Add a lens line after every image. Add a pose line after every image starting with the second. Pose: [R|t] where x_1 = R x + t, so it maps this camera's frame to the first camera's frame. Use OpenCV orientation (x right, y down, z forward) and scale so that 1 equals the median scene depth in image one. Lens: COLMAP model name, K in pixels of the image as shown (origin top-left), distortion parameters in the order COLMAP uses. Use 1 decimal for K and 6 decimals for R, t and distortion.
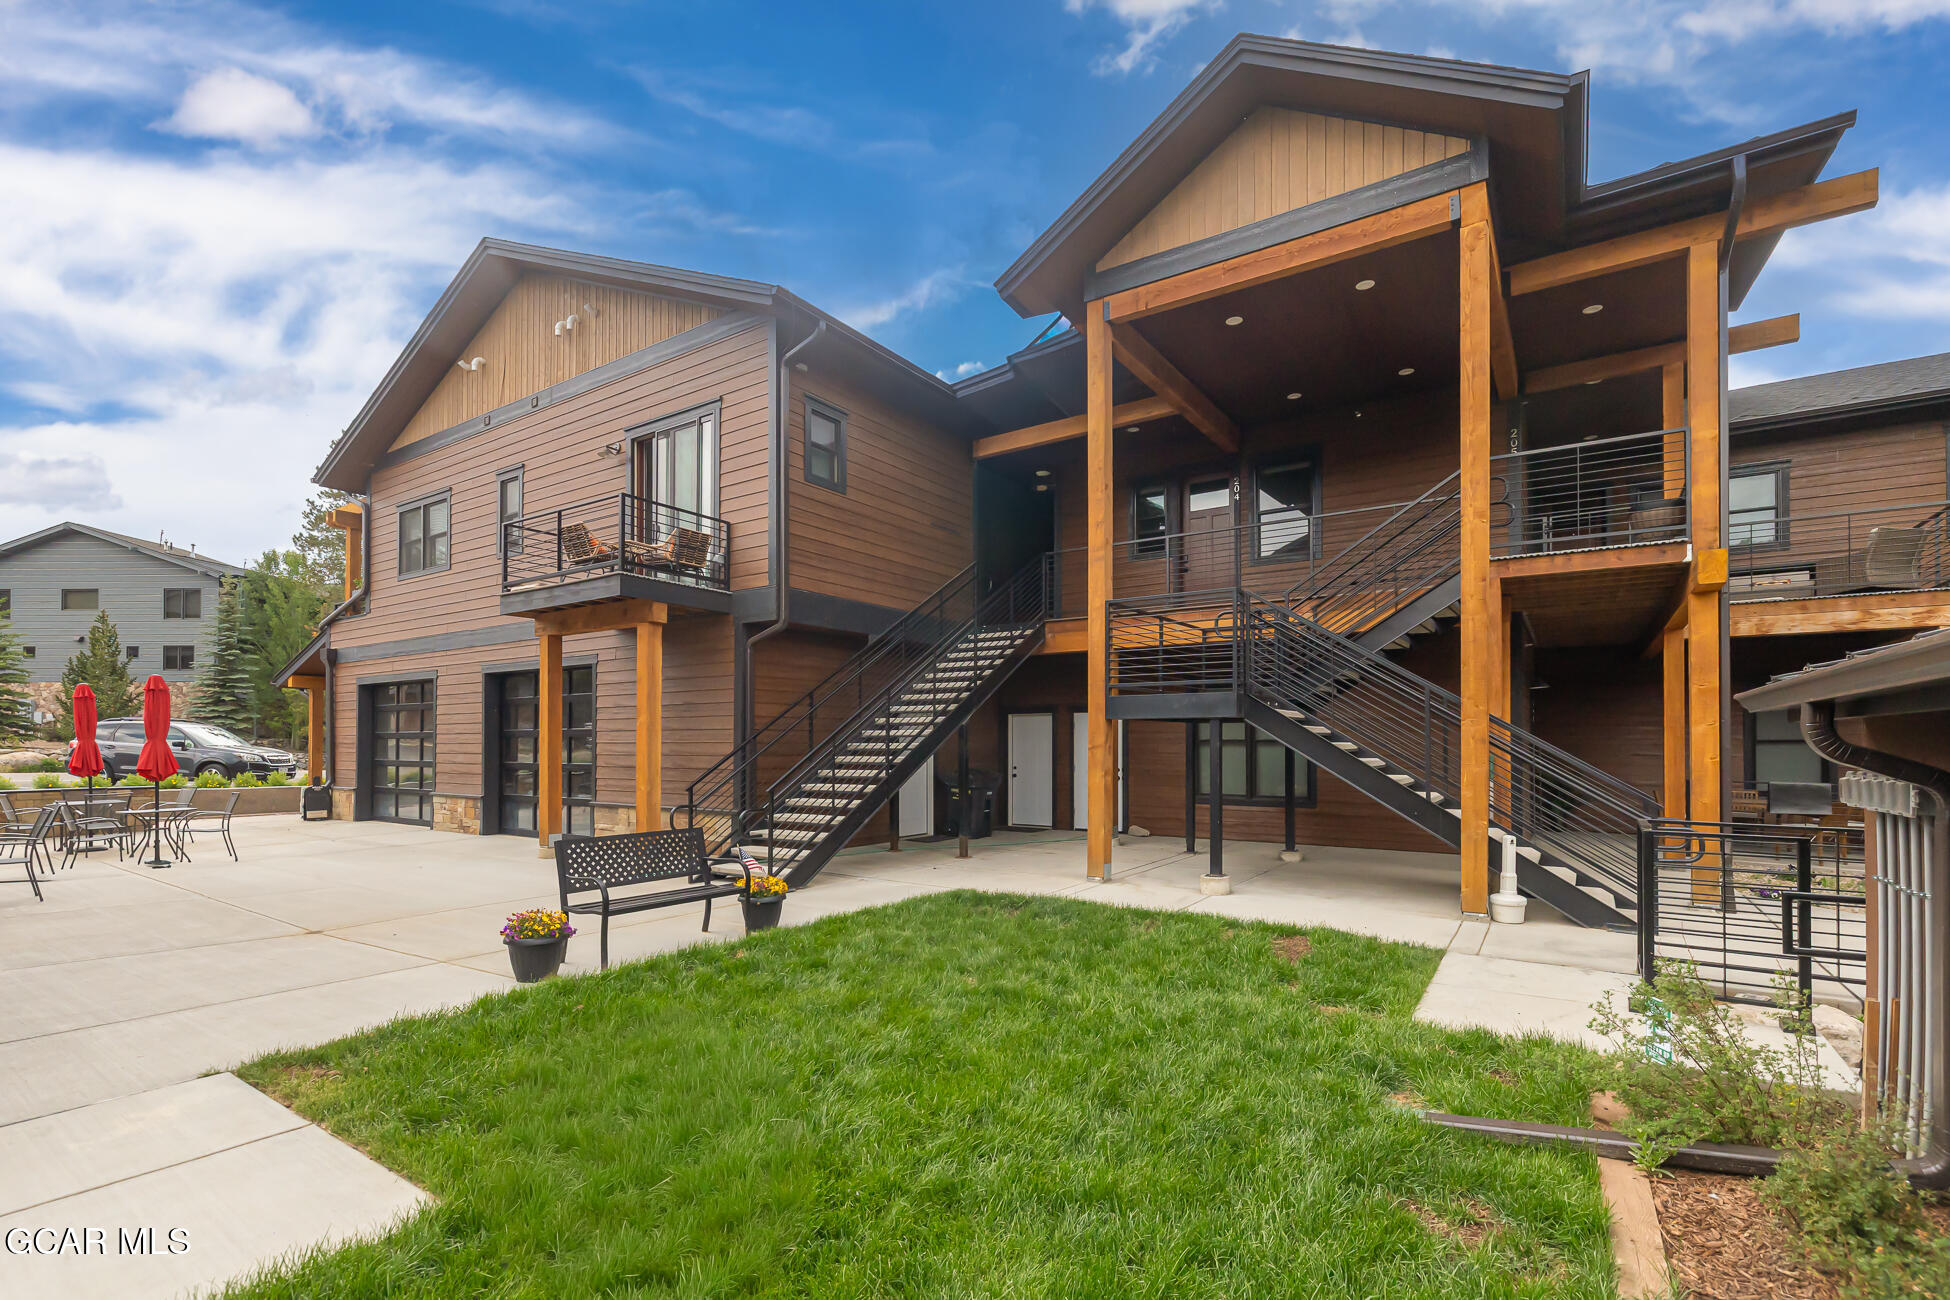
lens RADIAL K [[837.0, 0, 1035.7], [0, 837.0, 739.5], [0, 0, 1]] dist [0.002075, -0.000150]
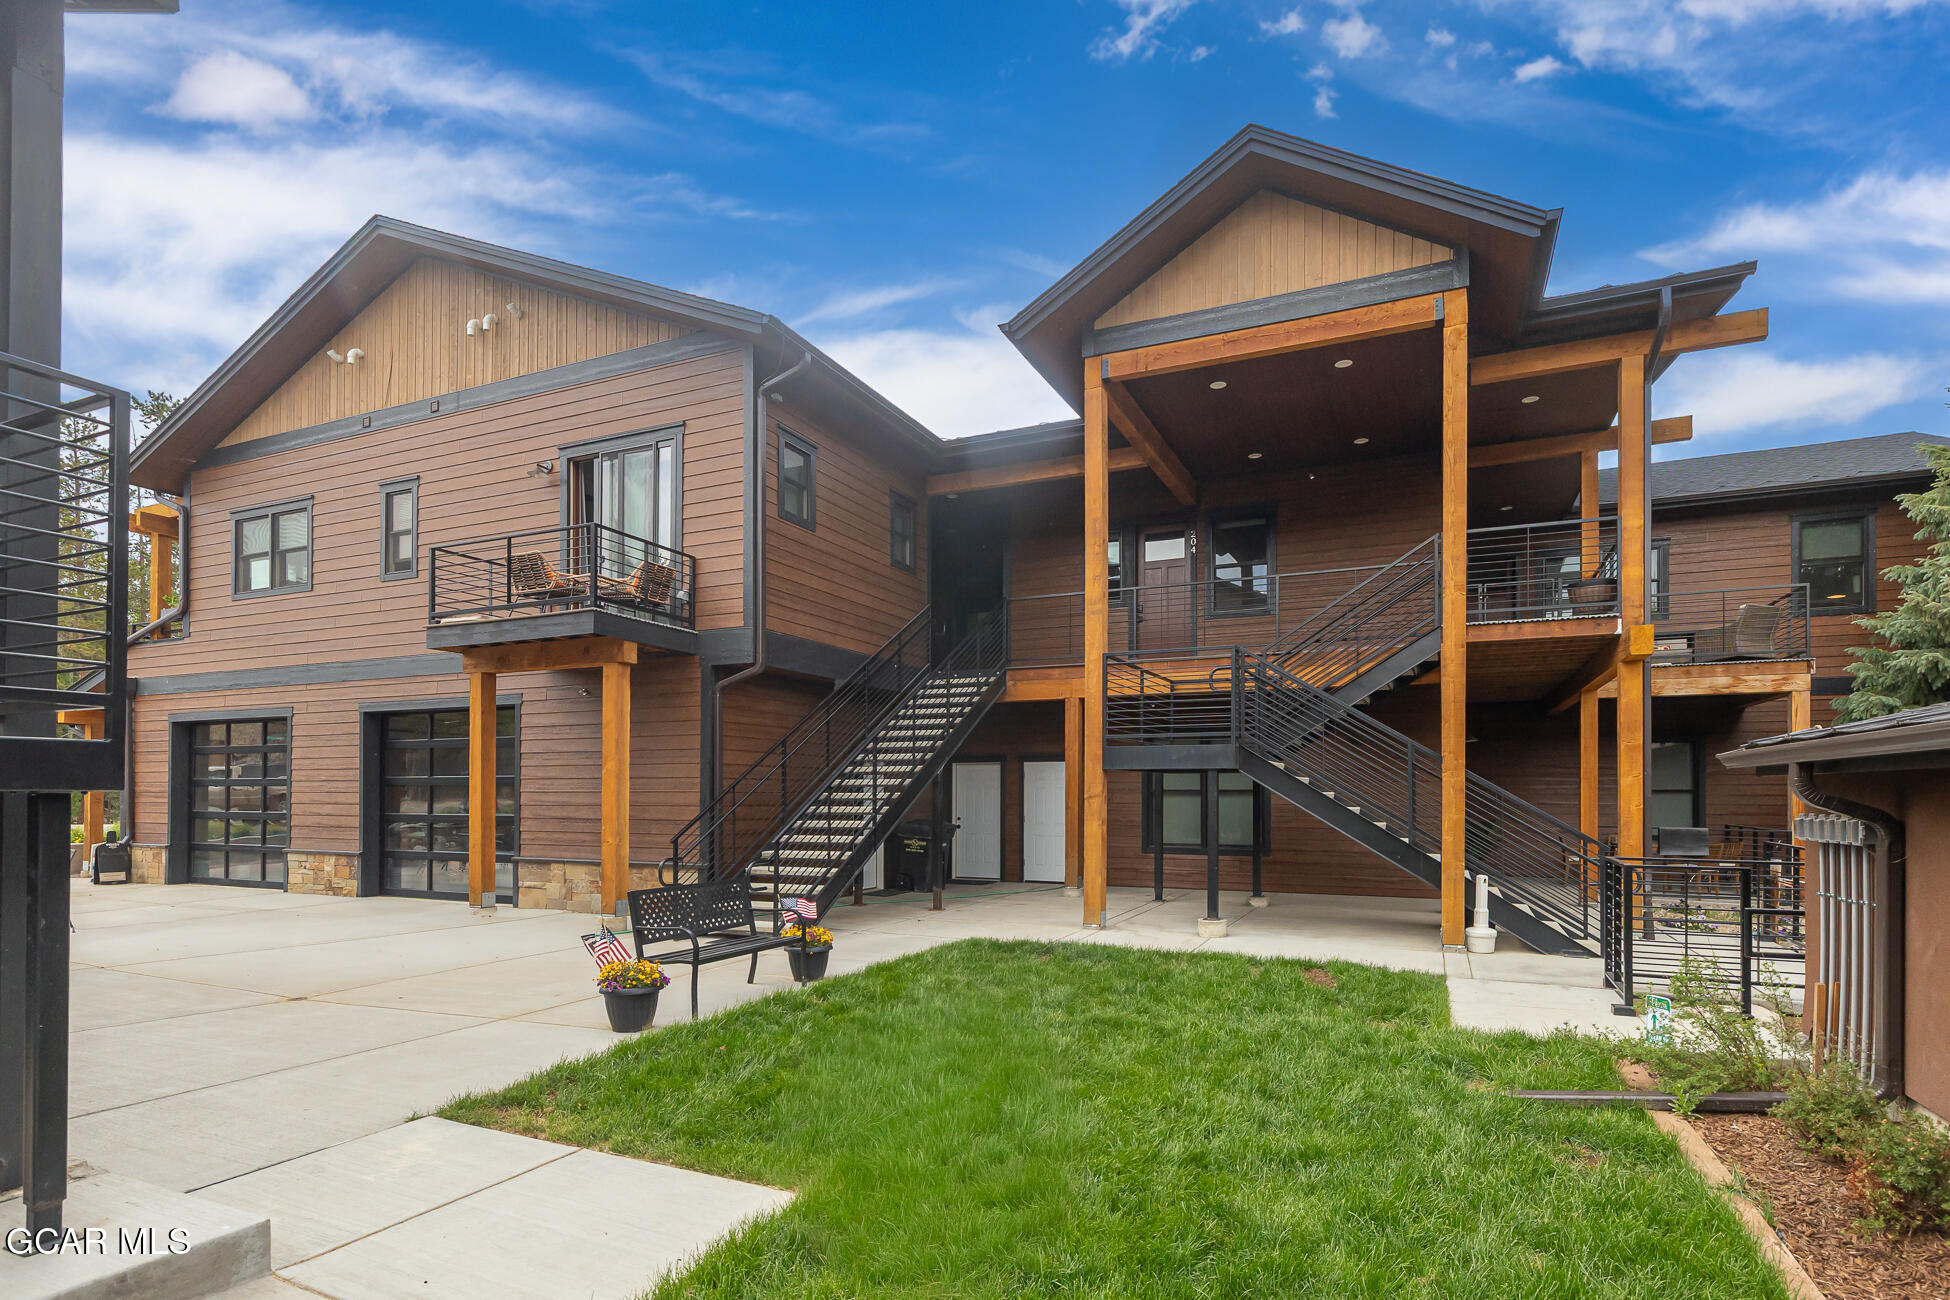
lens RADIAL K [[877.5, 0, 1093.3], [0, 877.5, 792.7], [0, 0, 1]] dist [0.001911, 0.001362]
pose [[0.986286, 0.001026, 0.165045, -0.095896], [-0.001701, 0.999991, 0.003950, 0.000262], [-0.165039, -0.004177, 0.986278, -0.048505]]
